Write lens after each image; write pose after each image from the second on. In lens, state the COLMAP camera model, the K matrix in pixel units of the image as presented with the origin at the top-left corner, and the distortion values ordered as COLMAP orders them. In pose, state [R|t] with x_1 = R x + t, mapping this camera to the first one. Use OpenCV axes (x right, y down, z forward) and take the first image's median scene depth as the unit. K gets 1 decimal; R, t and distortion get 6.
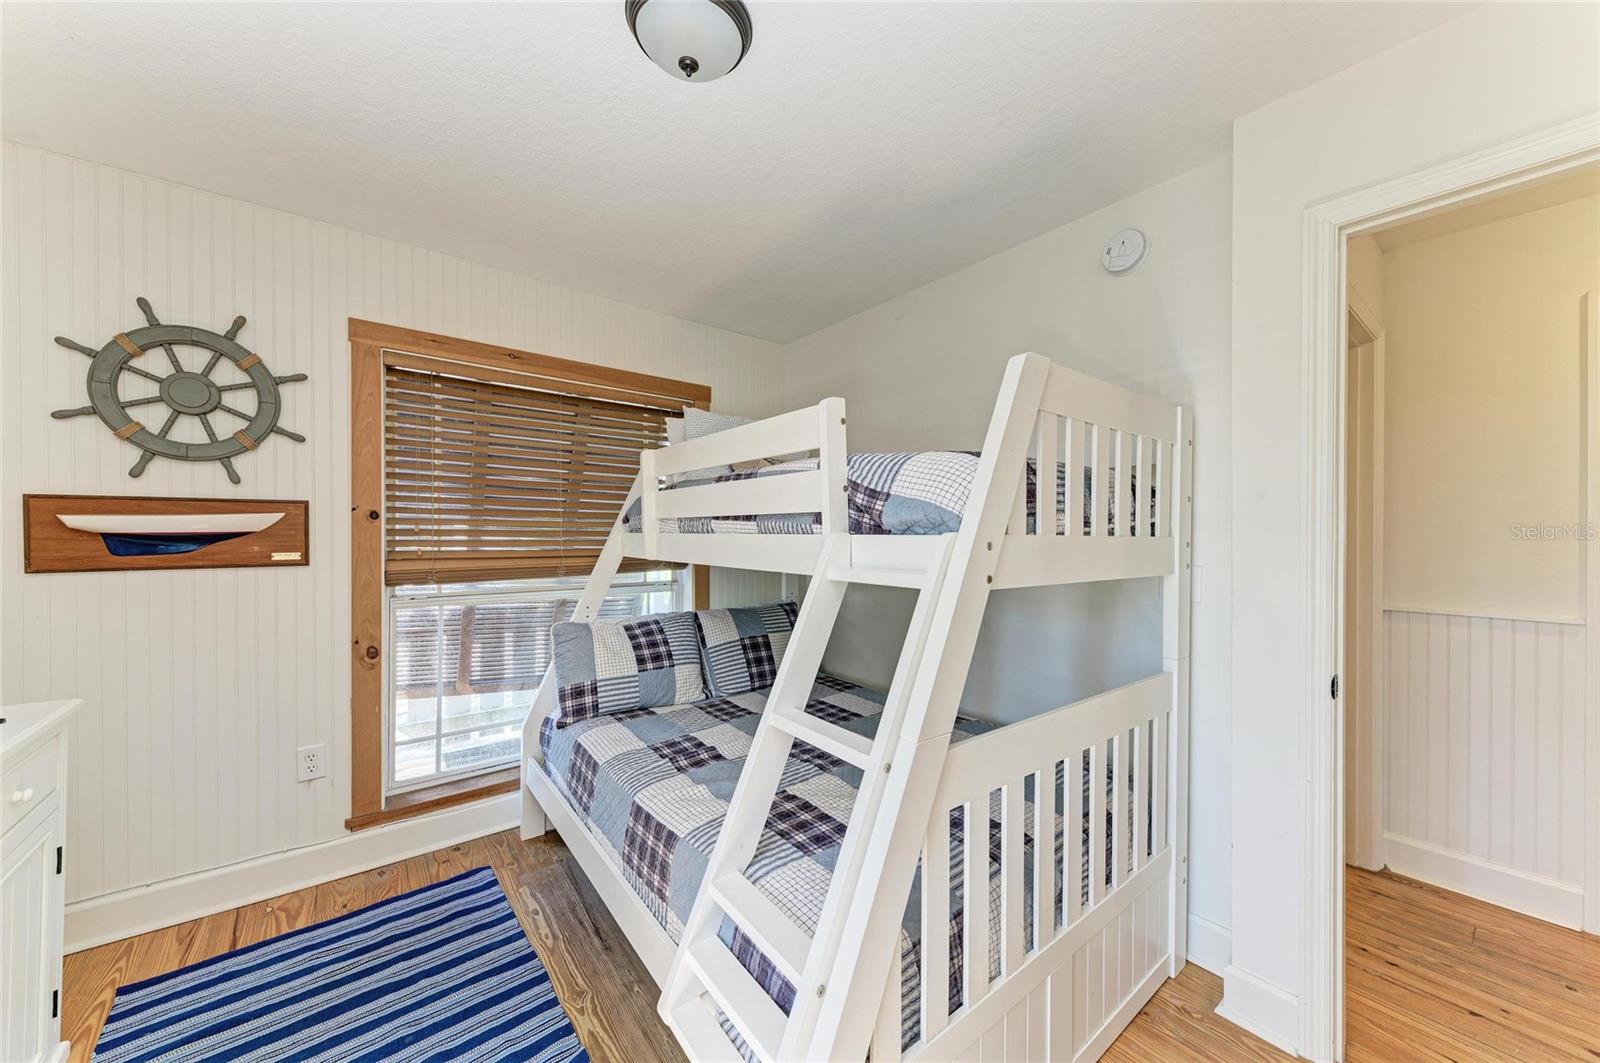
lens RADIAL K [[562.7, 0, 802.8], [0, 562.7, 535.4], [0, 0, 1]] dist [0.015077, -0.005301]
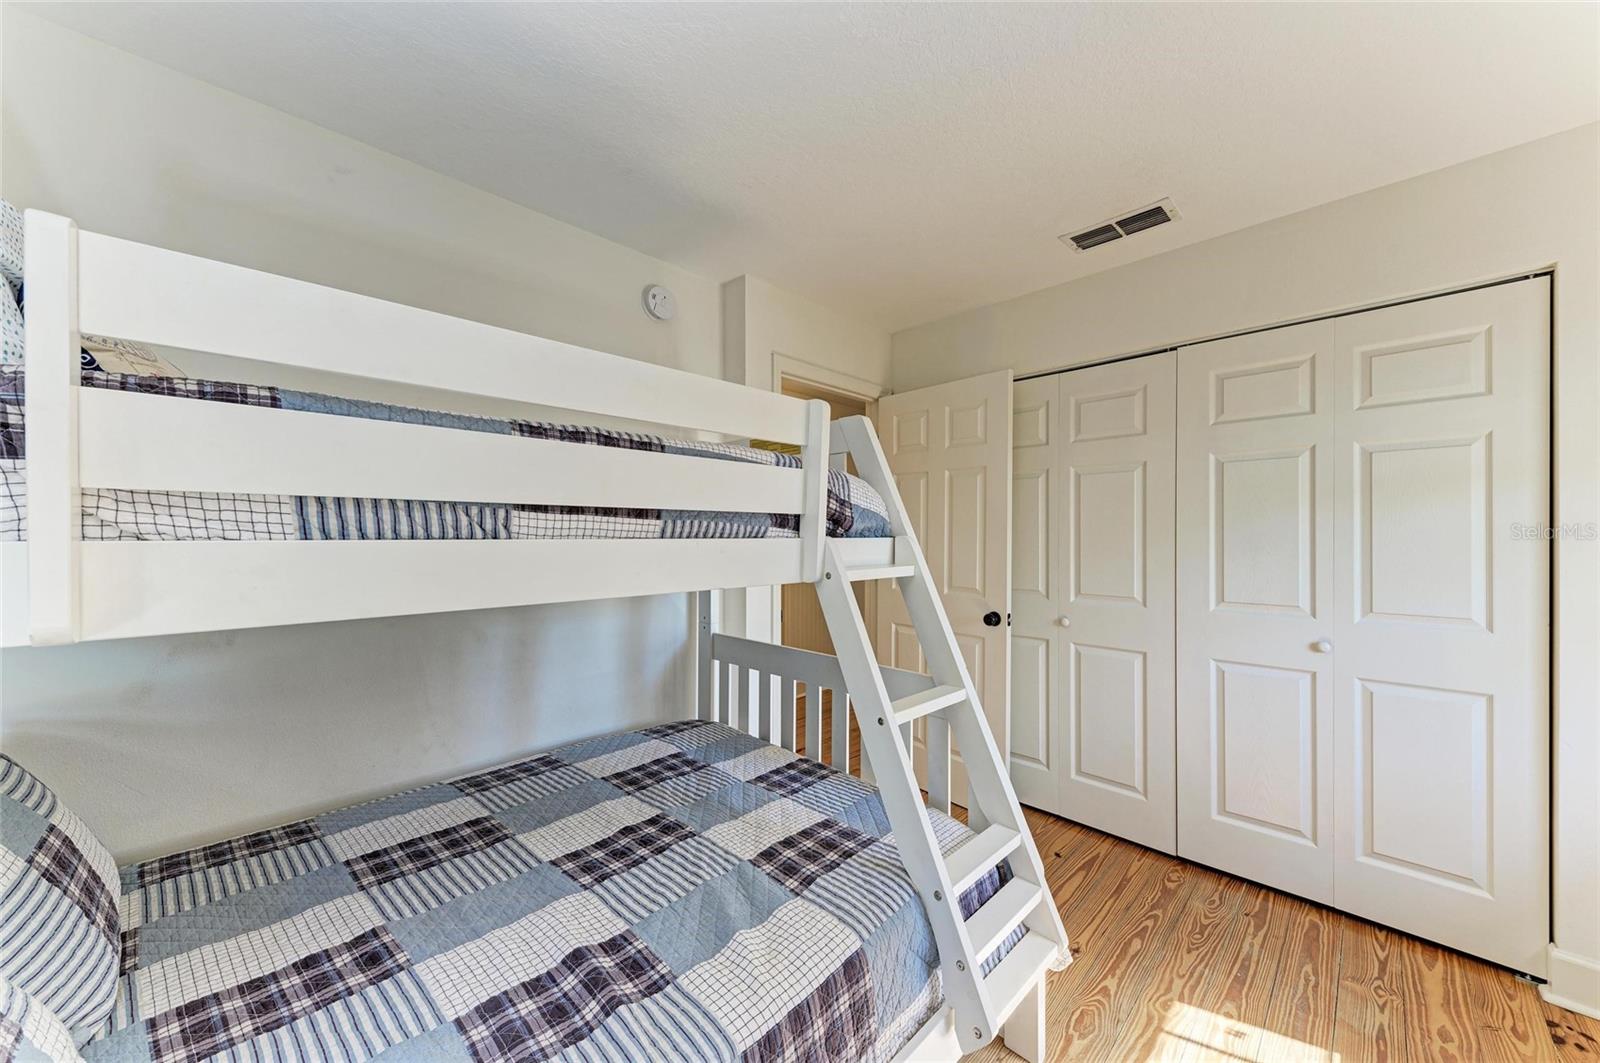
lens RADIAL K [[562.7, 0, 802.8], [0, 562.7, 535.4], [0, 0, 1]] dist [0.015077, -0.005301]
pose [[-0.107717, -0.006328, 0.994161, -0.720075], [0.000583, 0.999979, 0.006428, -0.010369], [-0.994181, 0.001272, -0.107711, 0.875925]]
